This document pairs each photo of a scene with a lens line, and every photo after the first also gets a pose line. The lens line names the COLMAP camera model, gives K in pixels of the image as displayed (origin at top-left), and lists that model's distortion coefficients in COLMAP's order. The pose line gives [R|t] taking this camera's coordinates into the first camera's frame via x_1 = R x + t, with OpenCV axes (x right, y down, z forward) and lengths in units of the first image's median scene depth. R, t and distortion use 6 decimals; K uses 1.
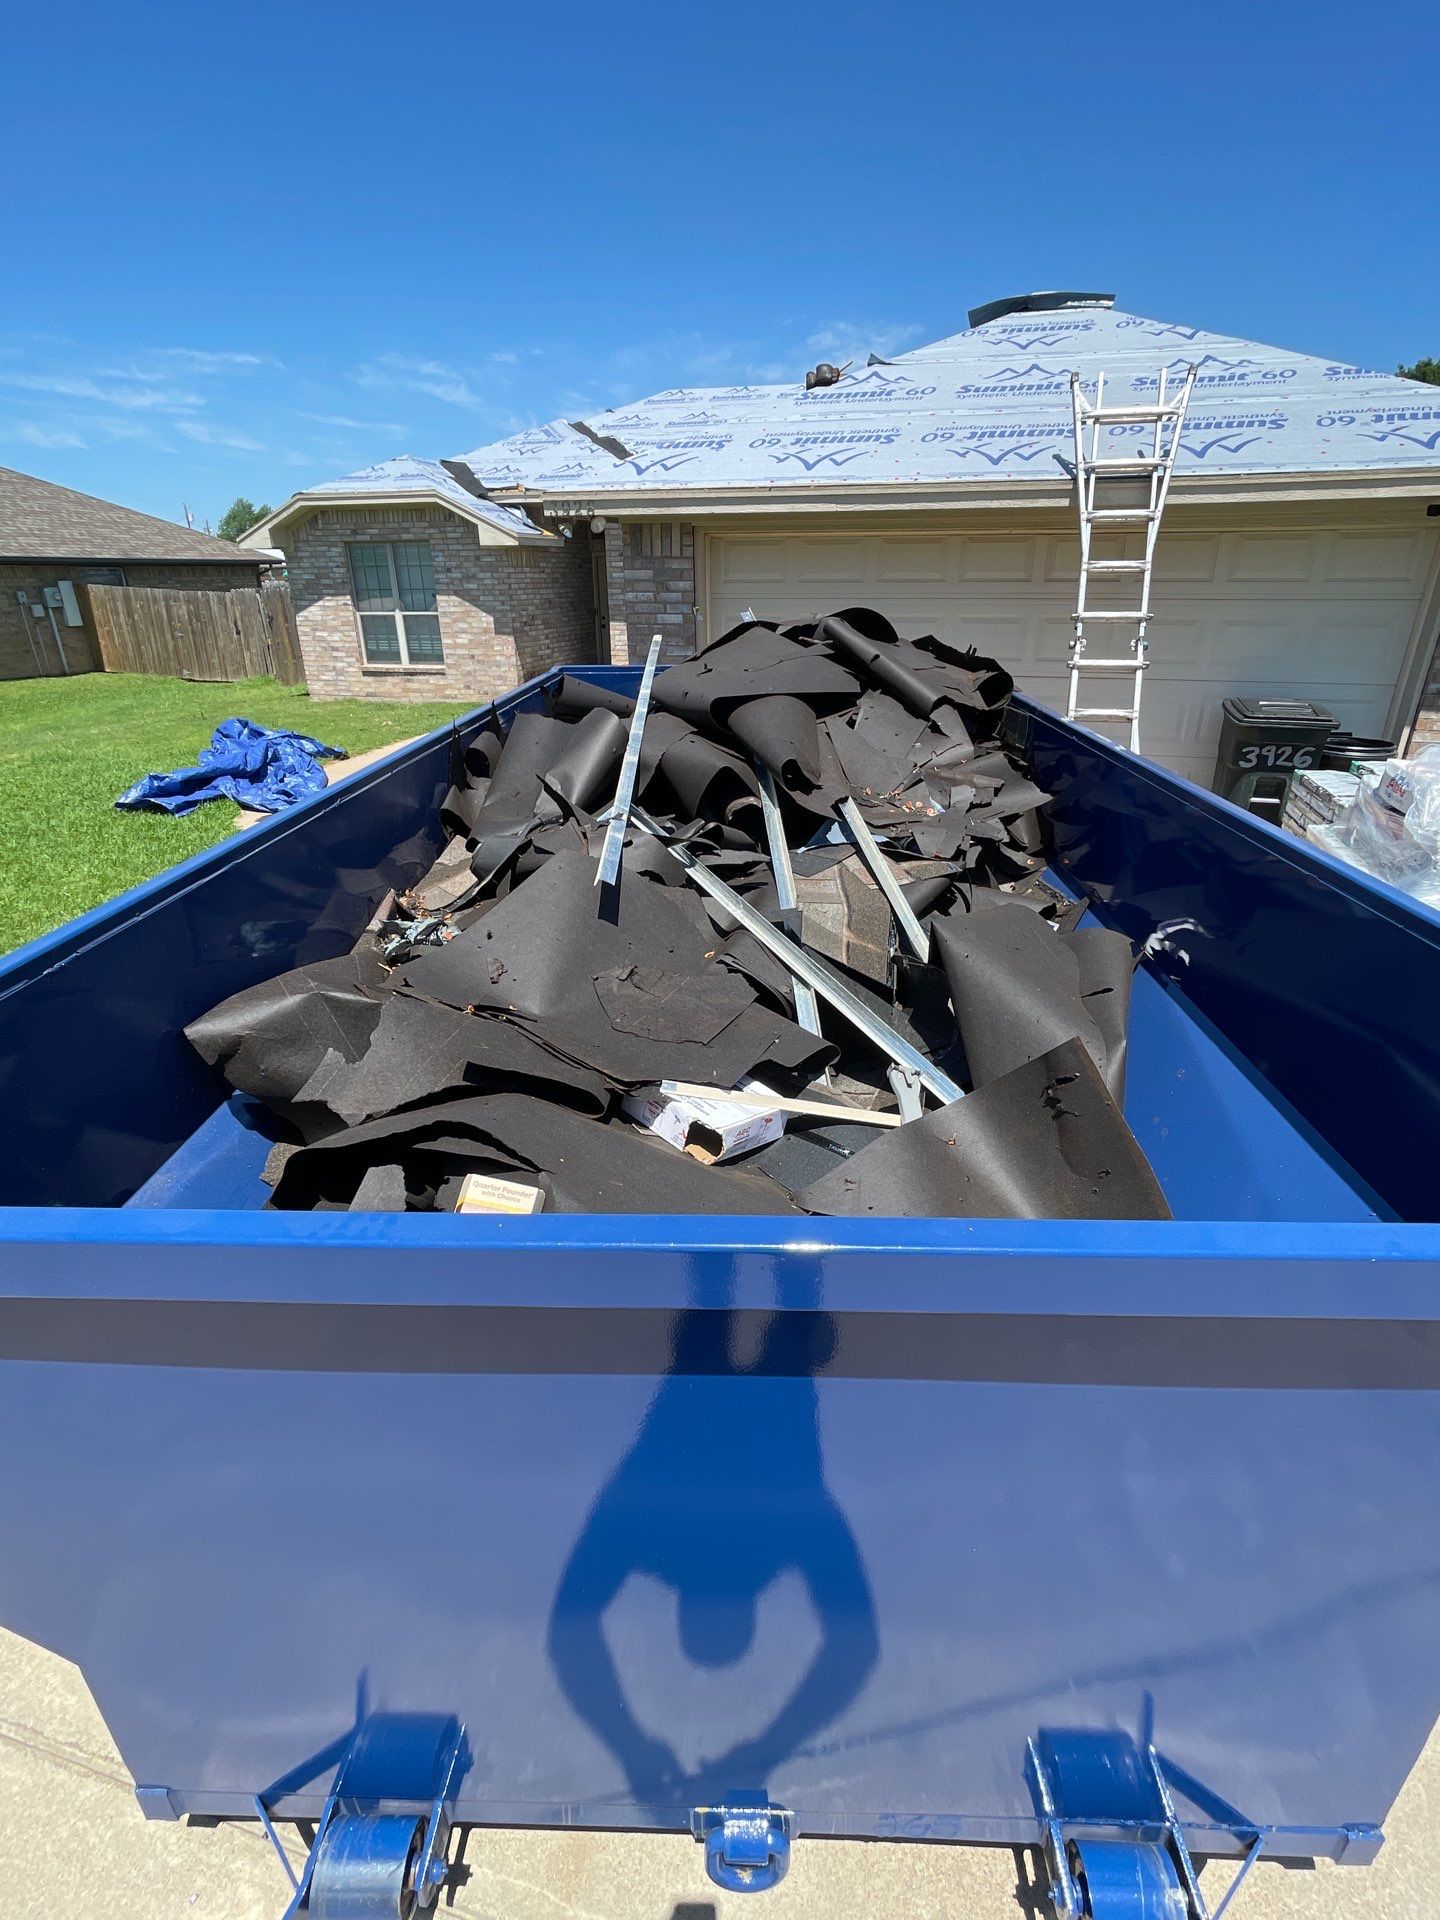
lens RADIAL K [[911.4, 0, 720.0], [0, 911.4, 960.0], [0, 0, 1]] dist [-0.003418, 0.002126]
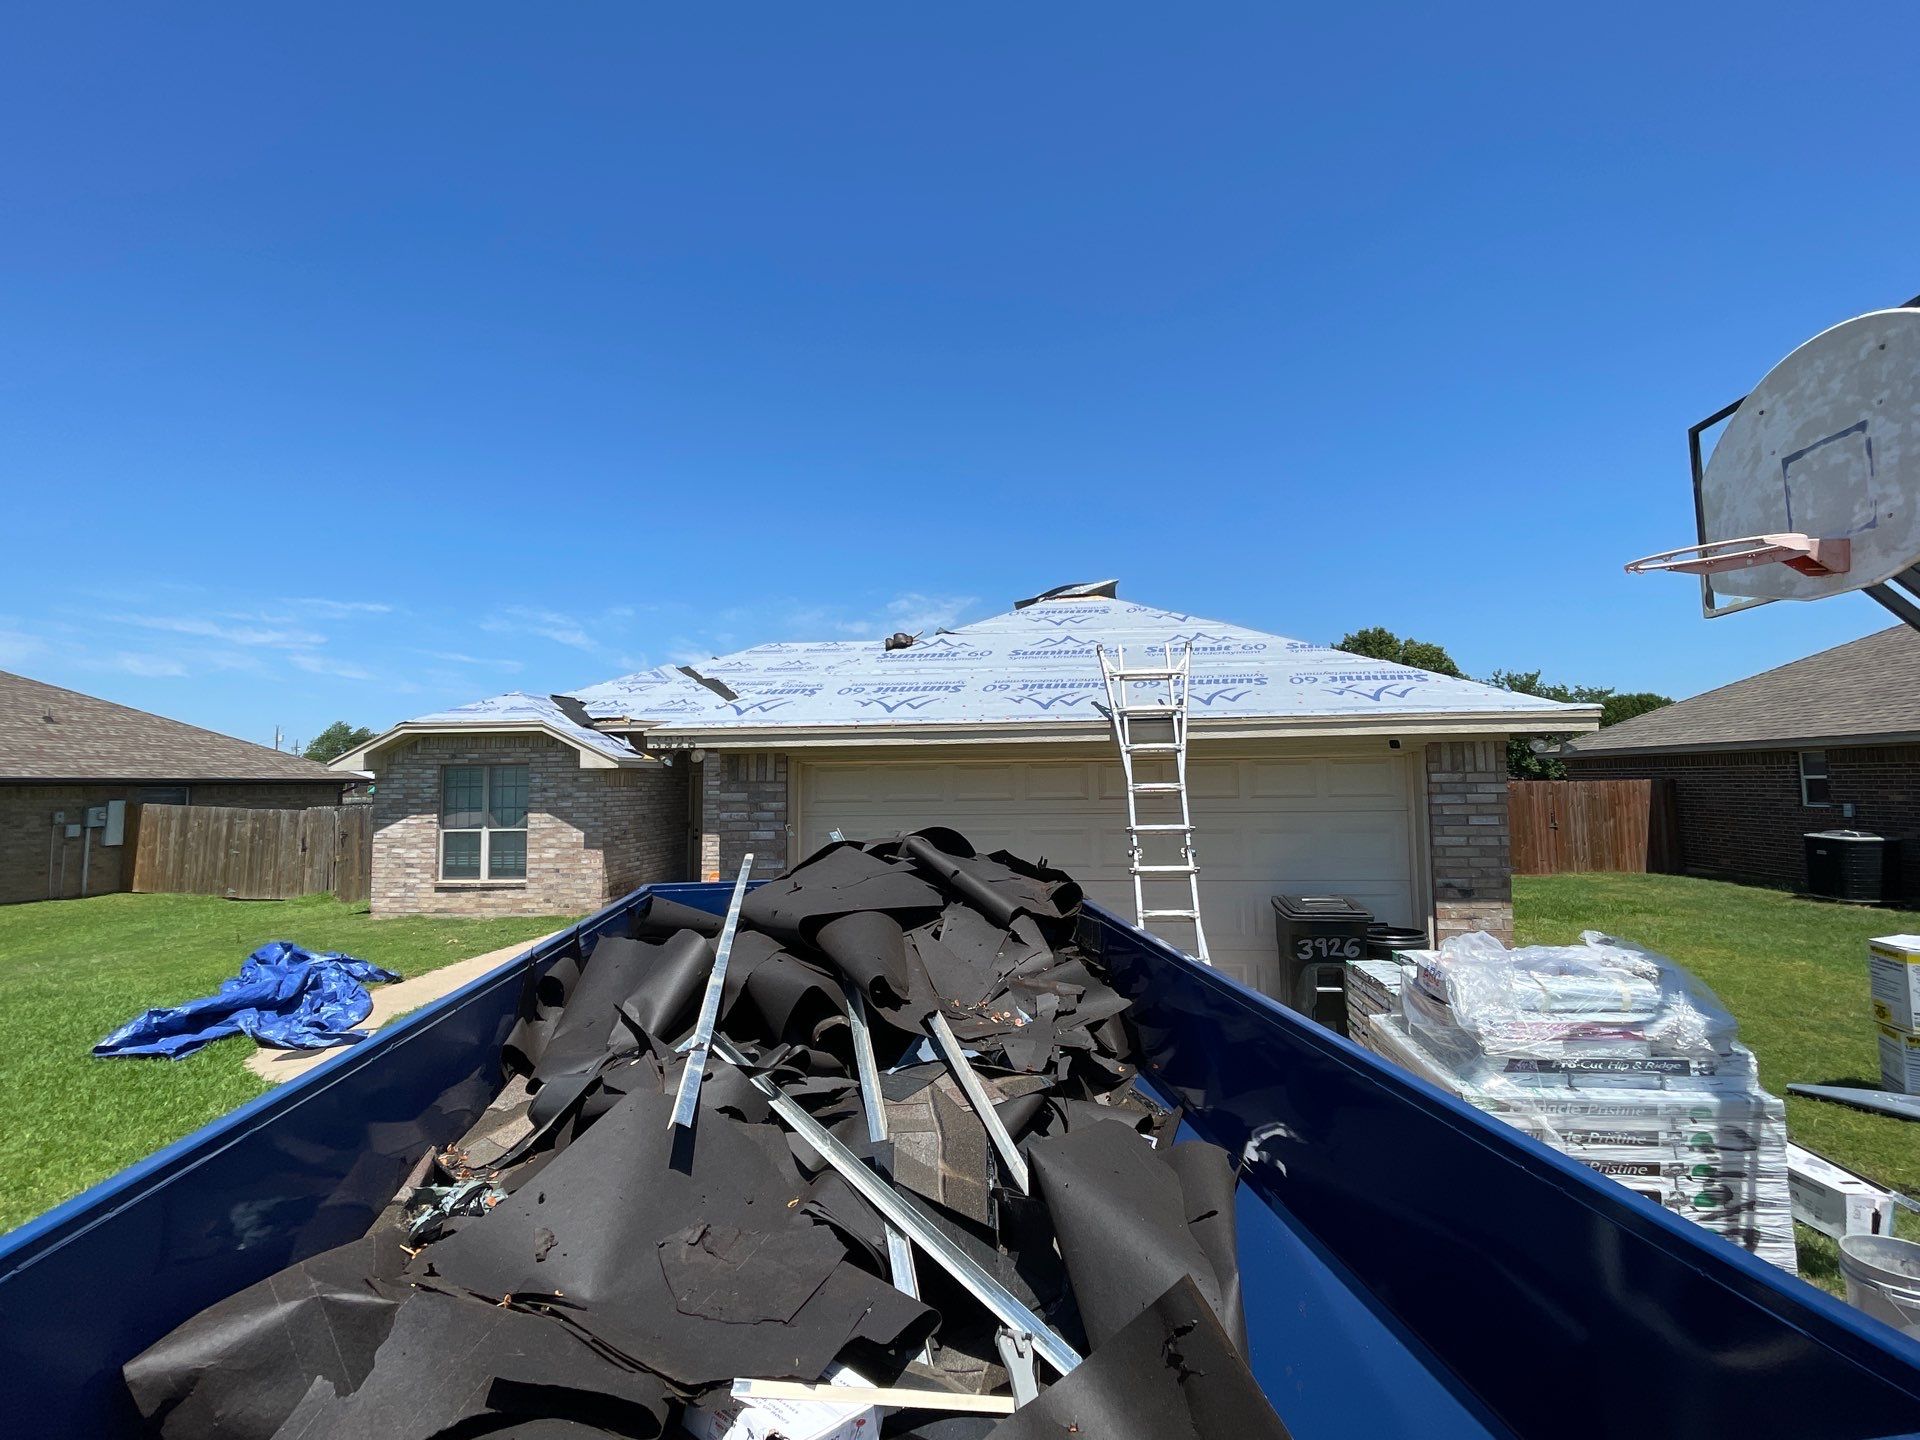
lens RADIAL K [[911.4, 0, 957.3], [0, 911.4, 699.0], [0, 0, 1]] dist [-0.003418, 0.002126]
pose [[0.987518, 0.009276, 0.157235, 0.001103], [0.066465, 0.880491, -0.469380, -0.004843], [-0.142798, 0.473972, 0.868884, -0.023446]]
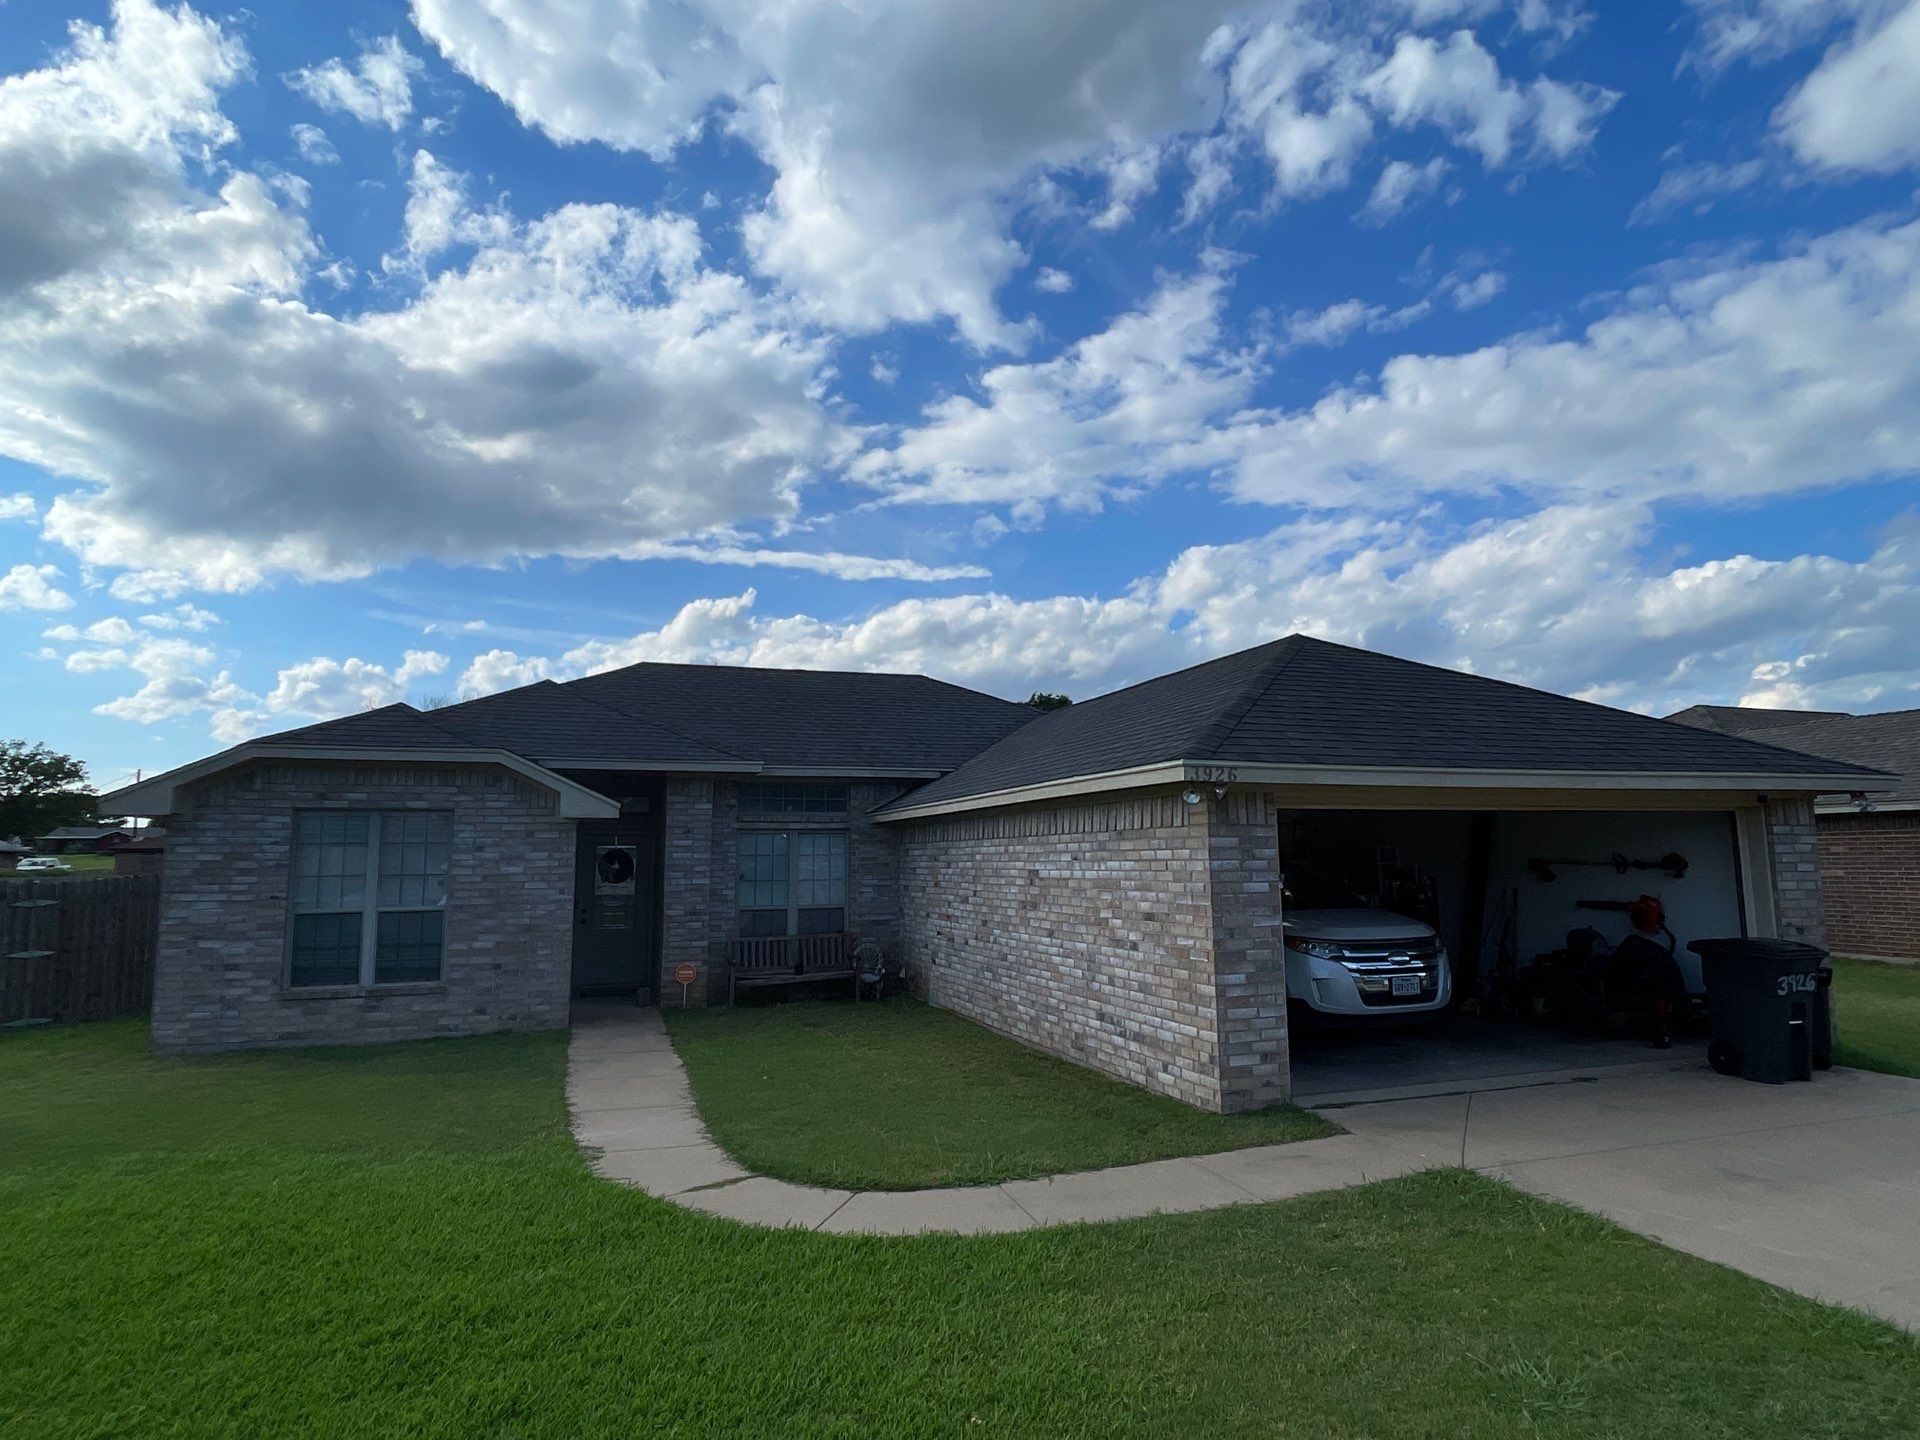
lens RADIAL K [[1104.8, 0, 960.0], [0, 1104.8, 720.0], [0, 0, 1]] dist [-0.002722, -0.000584]
pose [[0.826274, 0.070254, 0.558870, -0.846631], [0.223452, 0.869894, -0.439720, -0.094801], [-0.517050, 0.488210, 0.703072, 0.270739]]
